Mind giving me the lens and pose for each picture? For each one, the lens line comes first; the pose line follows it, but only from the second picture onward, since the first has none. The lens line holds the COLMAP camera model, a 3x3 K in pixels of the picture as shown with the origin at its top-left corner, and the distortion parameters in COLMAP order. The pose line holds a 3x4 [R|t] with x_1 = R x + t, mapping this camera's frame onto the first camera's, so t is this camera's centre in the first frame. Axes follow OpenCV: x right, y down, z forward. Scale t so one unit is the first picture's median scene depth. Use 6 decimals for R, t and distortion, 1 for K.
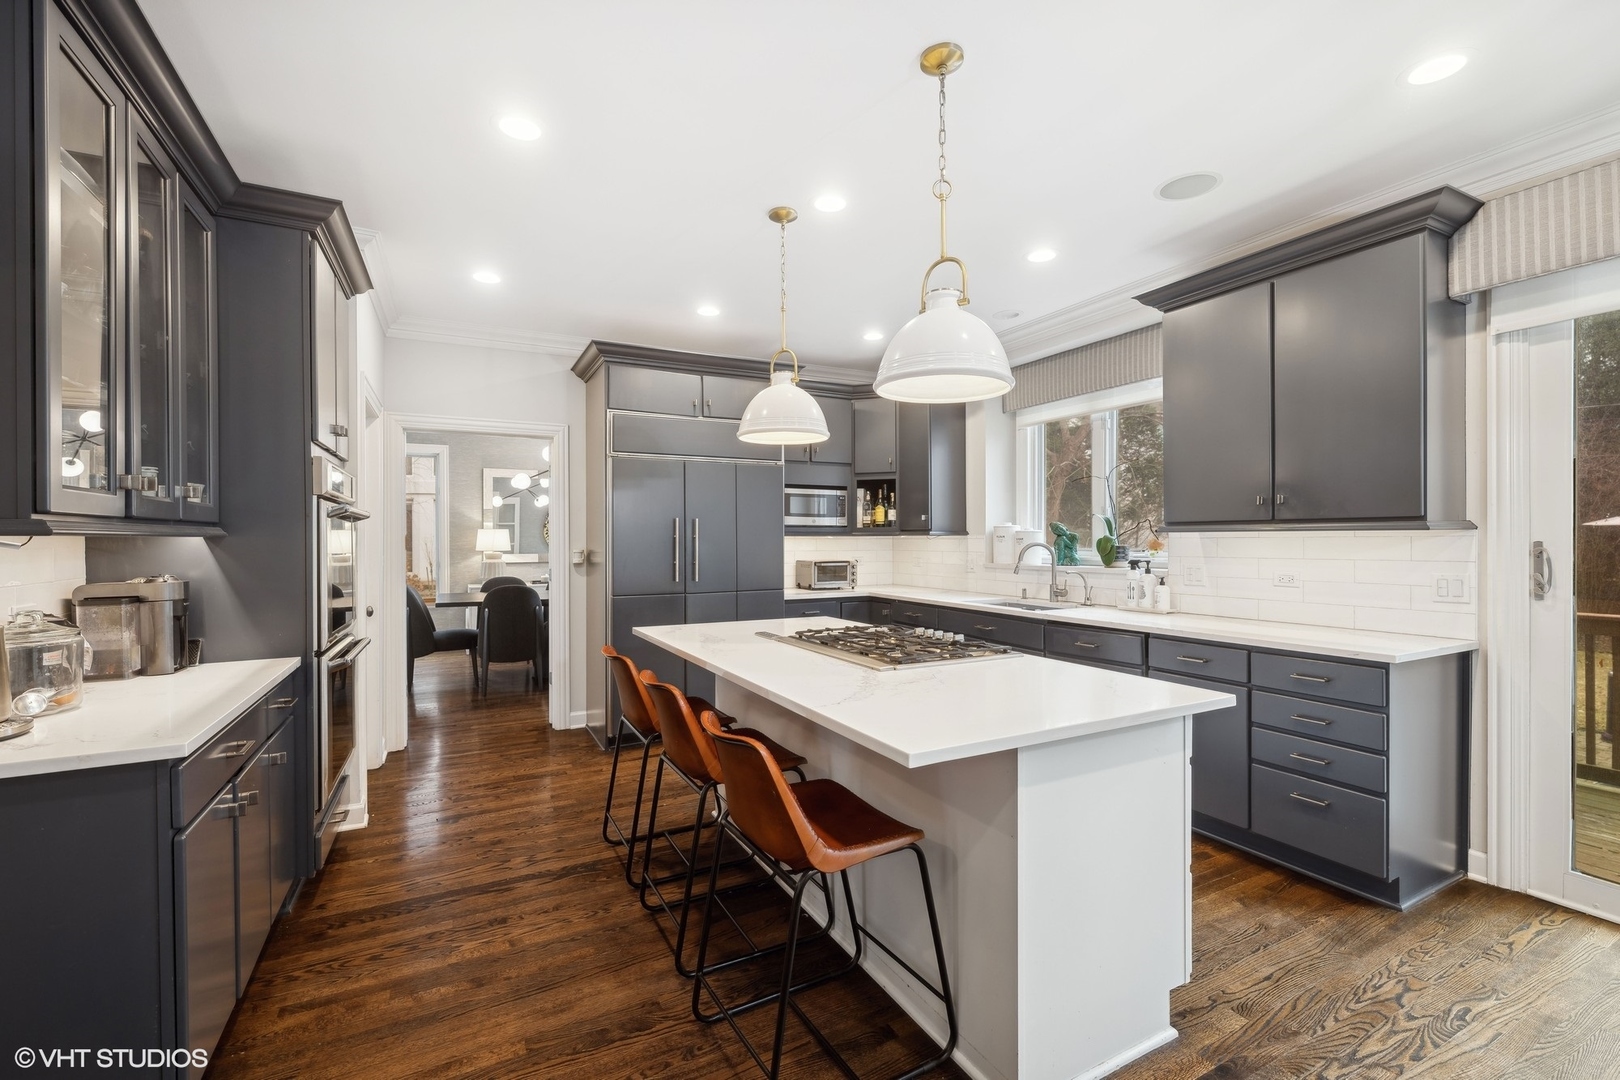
lens RADIAL K [[677.9, 0, 811.2], [0, 677.9, 540.0], [0, 0, 1]] dist [-0.004082, 0.000107]
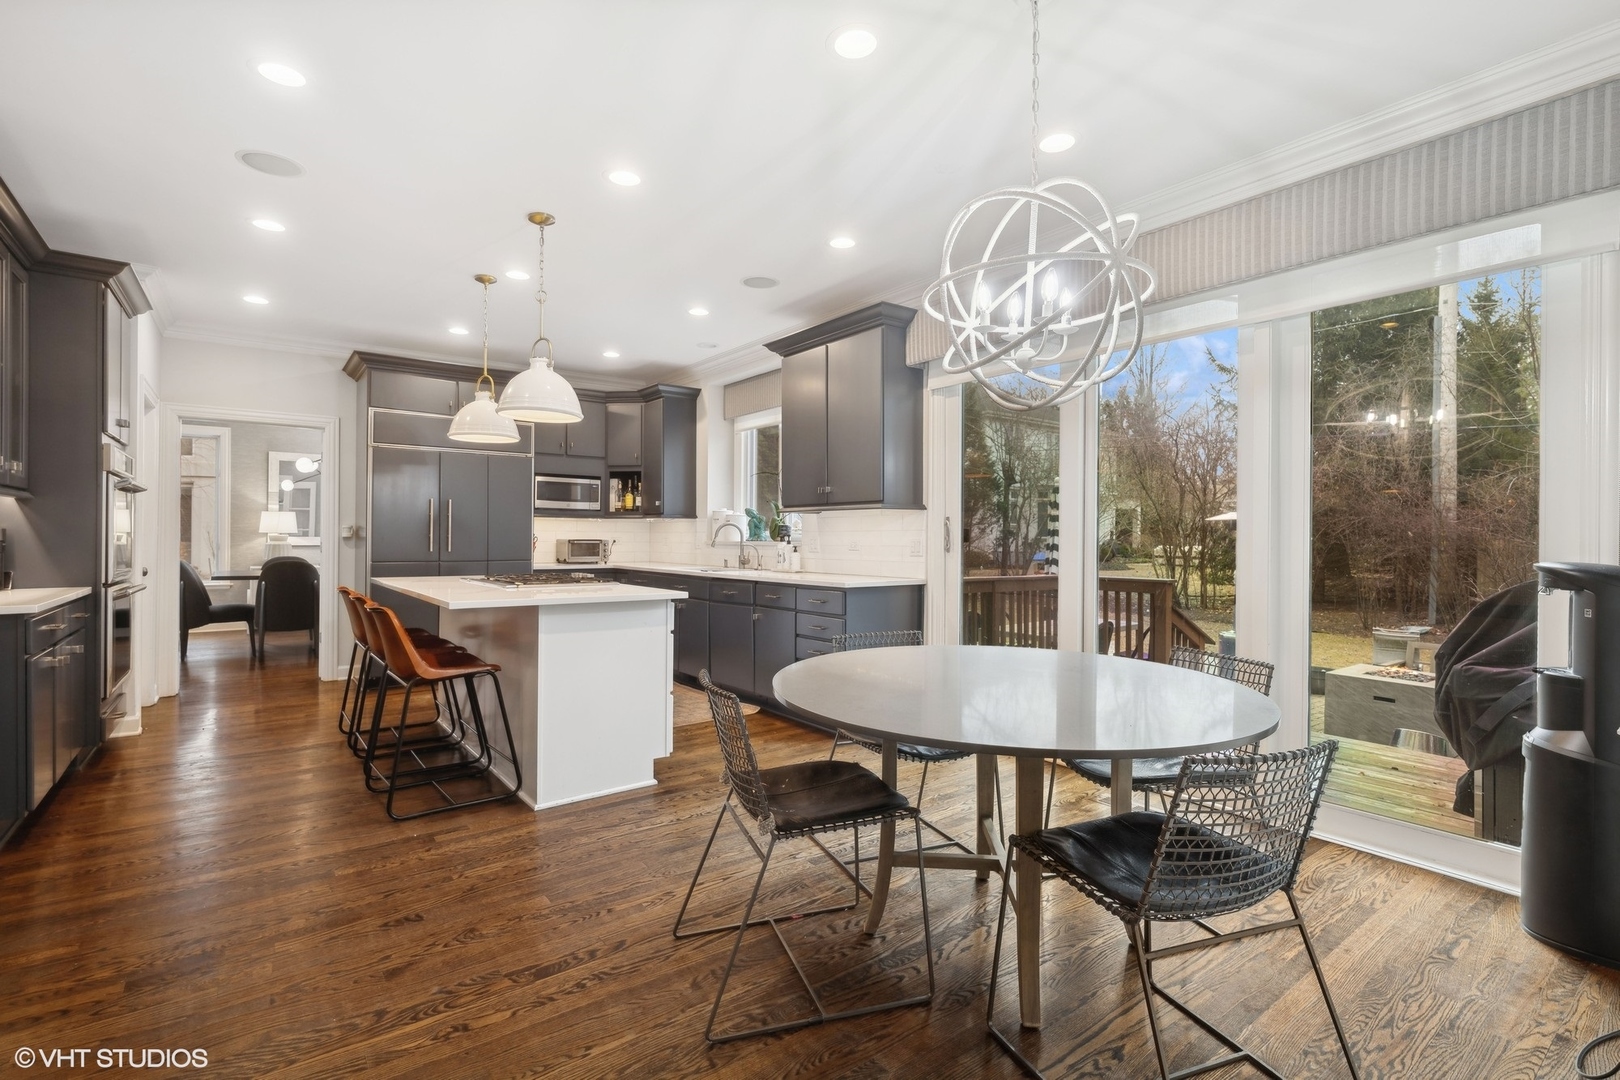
lens RADIAL K [[734.0, 0, 804.8], [0, 734.0, 535.0], [0, 0, 1]] dist [-0.004643, 0.001034]
pose [[0.986583, 0.009961, 0.162954, 0.225827], [-0.009169, 0.999942, -0.005612, 0.030775], [-0.163001, 0.004042, 0.986618, -0.366197]]
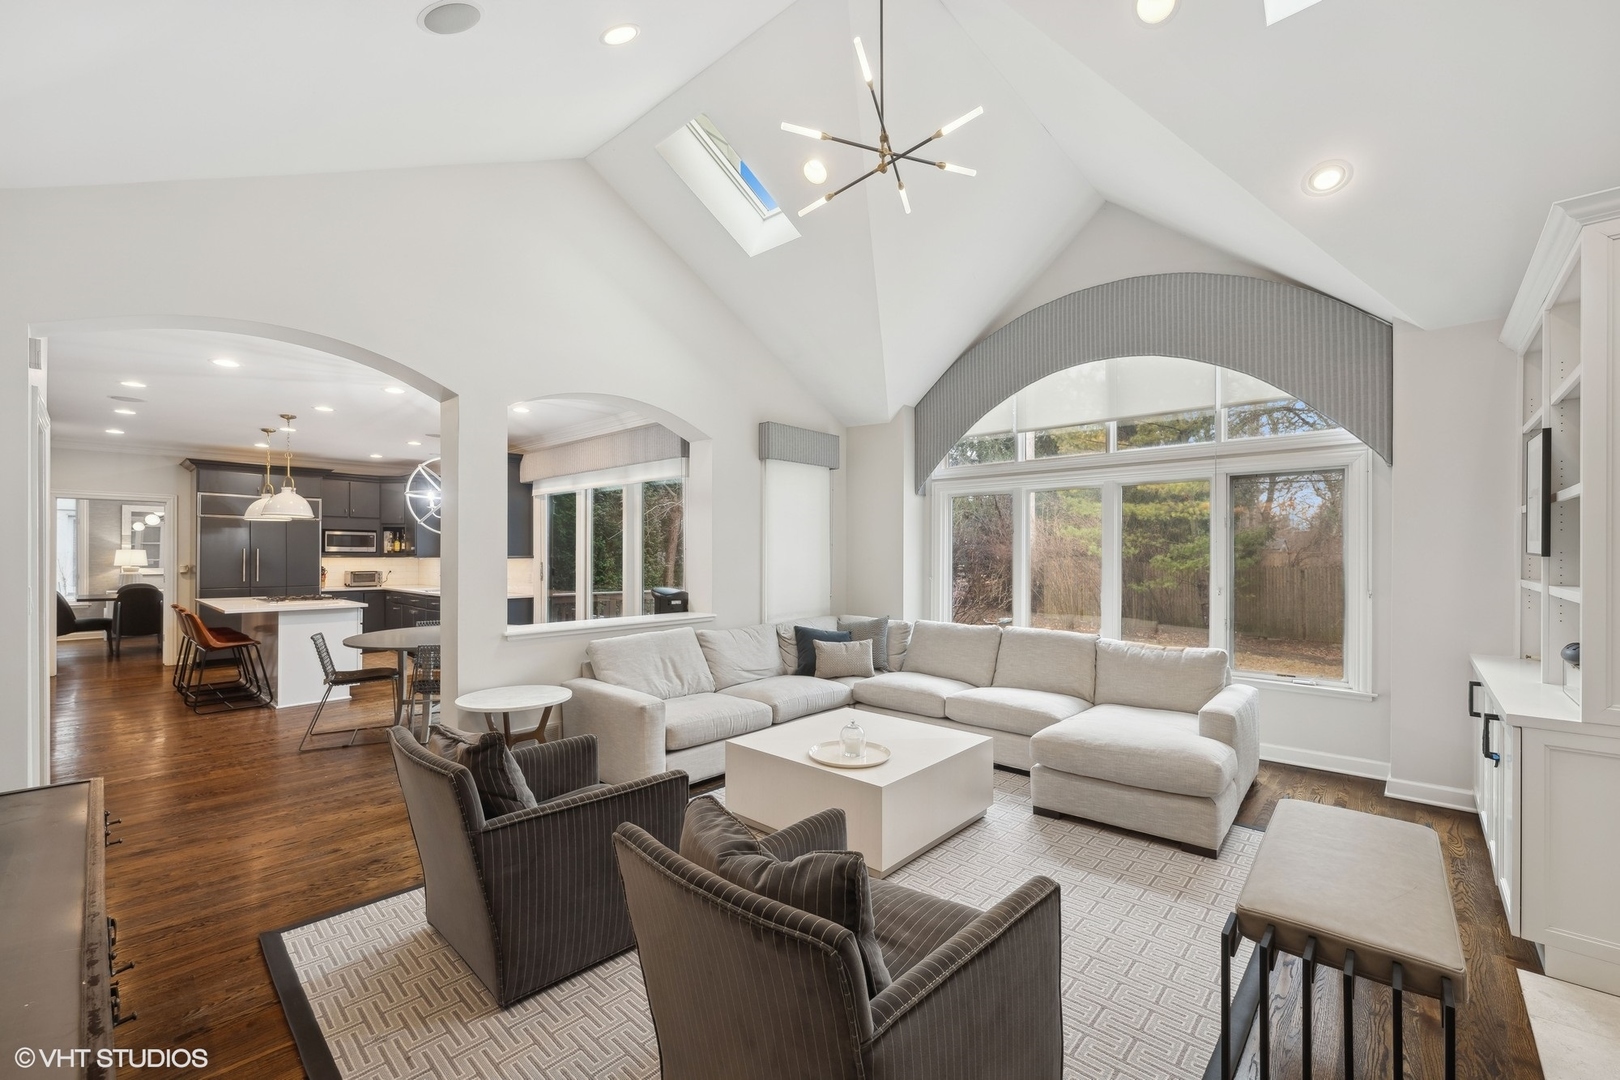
lens RADIAL K [[637.8, 0, 796.3], [0, 637.8, 551.1], [0, 0, 1]] dist [-0.000229, -0.000155]
pose [[0.940033, 0.007706, 0.340995, 0.610470], [-0.005205, 0.999952, -0.008249, -0.016934], [-0.341043, 0.005979, 0.940029, -1.149819]]
